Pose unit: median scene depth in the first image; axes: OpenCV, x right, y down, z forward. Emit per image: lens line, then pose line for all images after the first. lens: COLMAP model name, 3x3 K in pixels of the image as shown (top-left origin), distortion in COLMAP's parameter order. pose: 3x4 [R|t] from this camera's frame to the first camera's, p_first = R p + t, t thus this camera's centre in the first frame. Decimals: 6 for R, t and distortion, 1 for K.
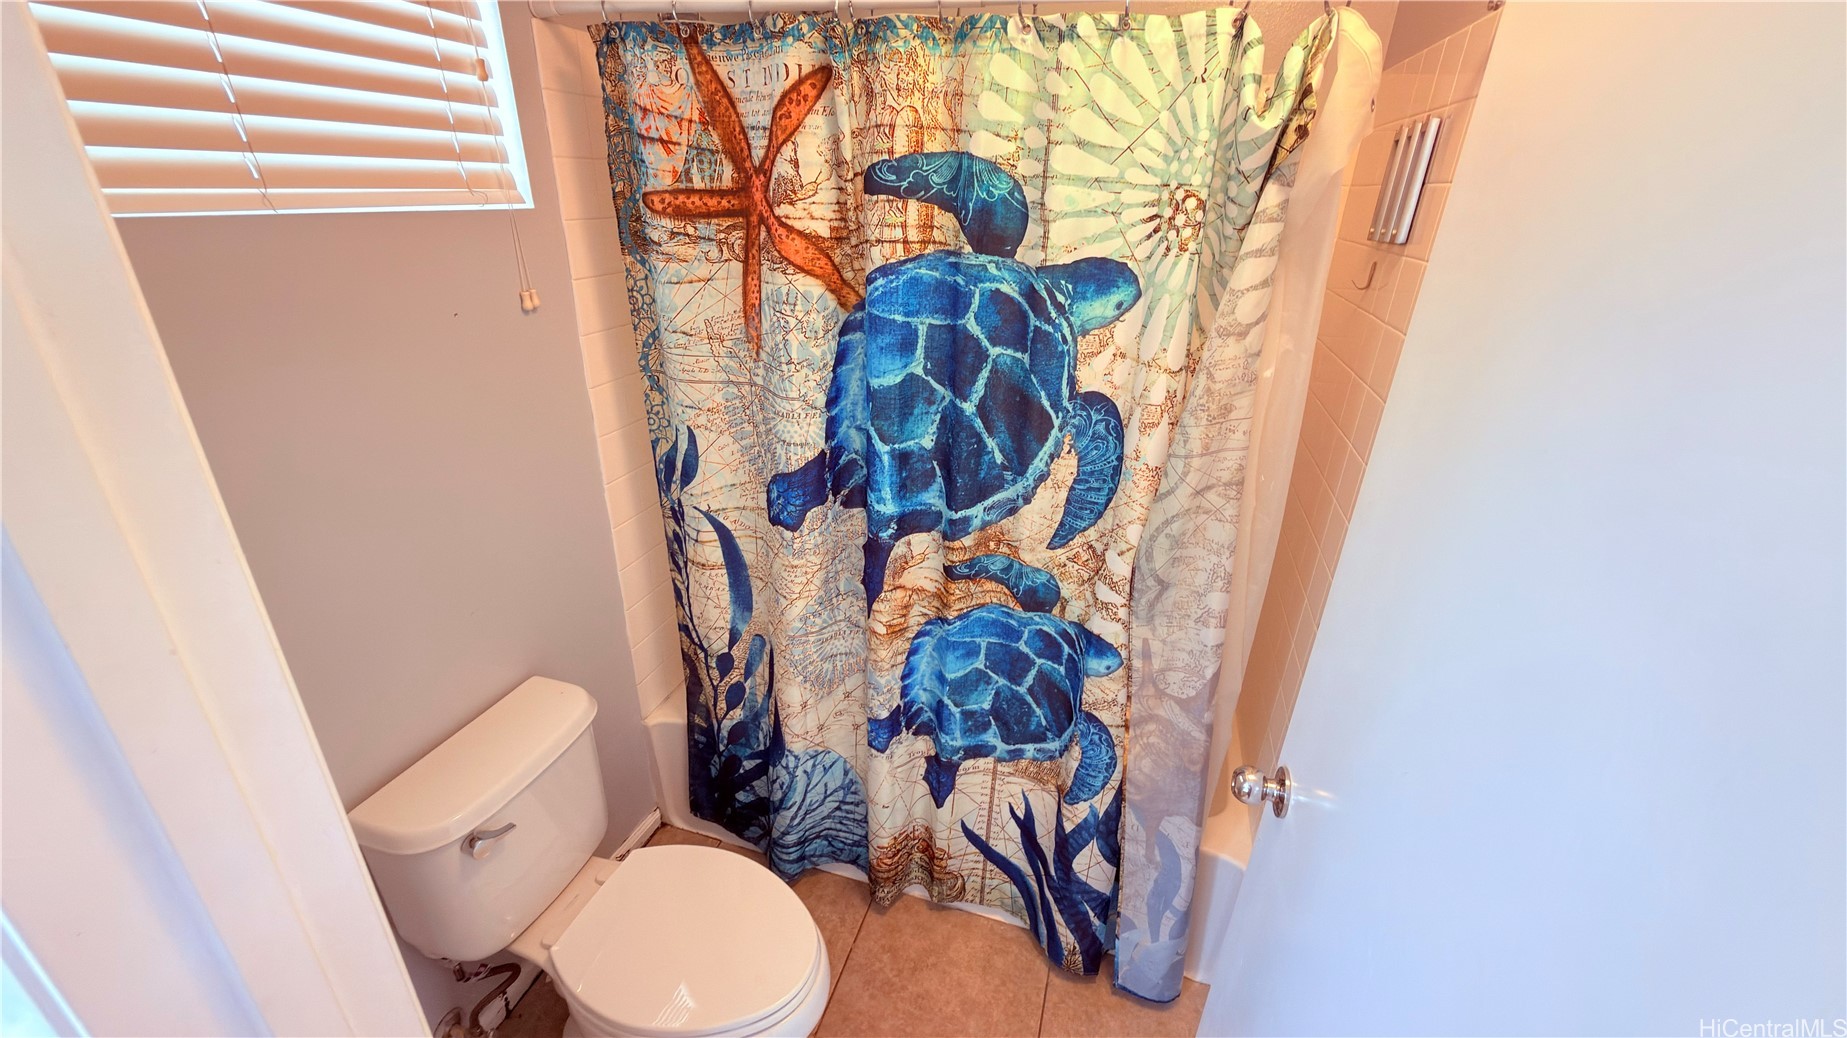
lens RADIAL K [[735.7, 0, 923.5], [0, 735.7, 519.0], [0, 0, 1]] dist [-0.000094, 0.000289]
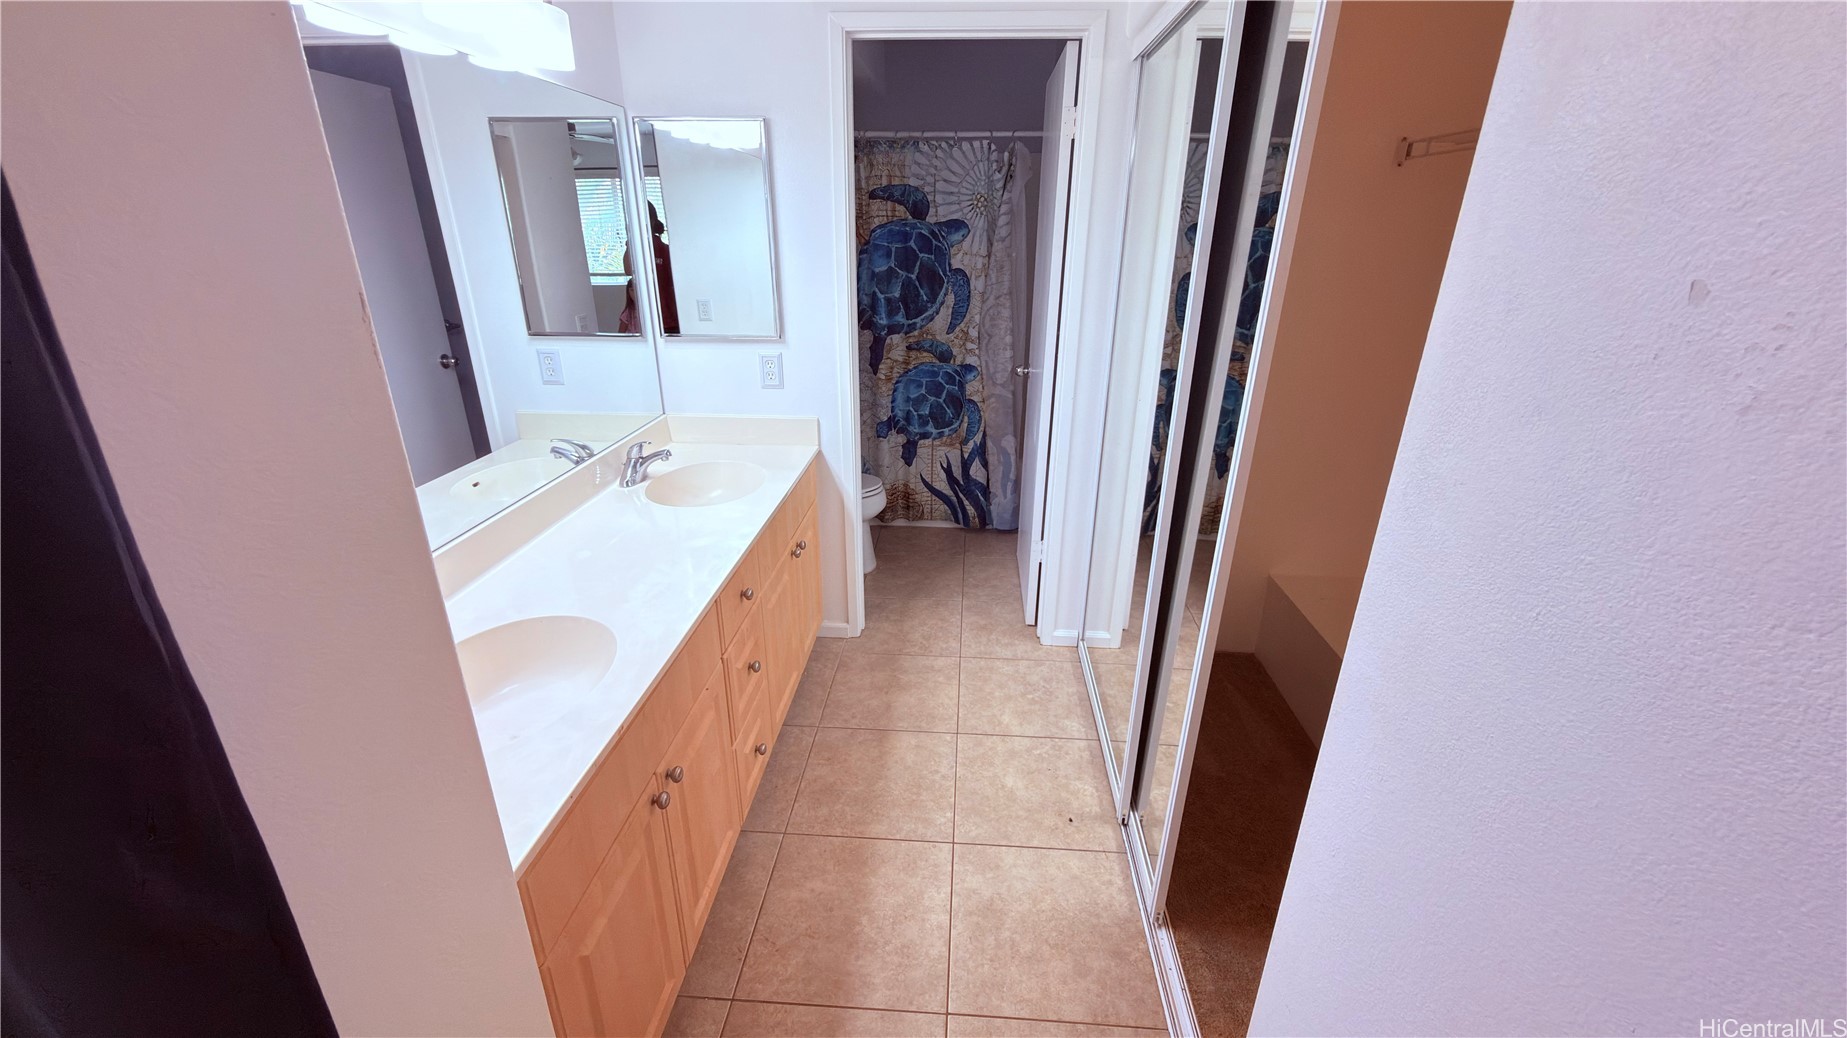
lens RADIAL K [[735.7, 0, 923.5], [0, 735.7, 519.0], [0, 0, 1]] dist [-0.000094, 0.000289]
pose [[0.973860, -0.106828, 0.200461, -0.506008], [0.114886, 0.992956, -0.028969, 0.764021], [-0.195954, 0.051242, 0.979273, -1.510193]]
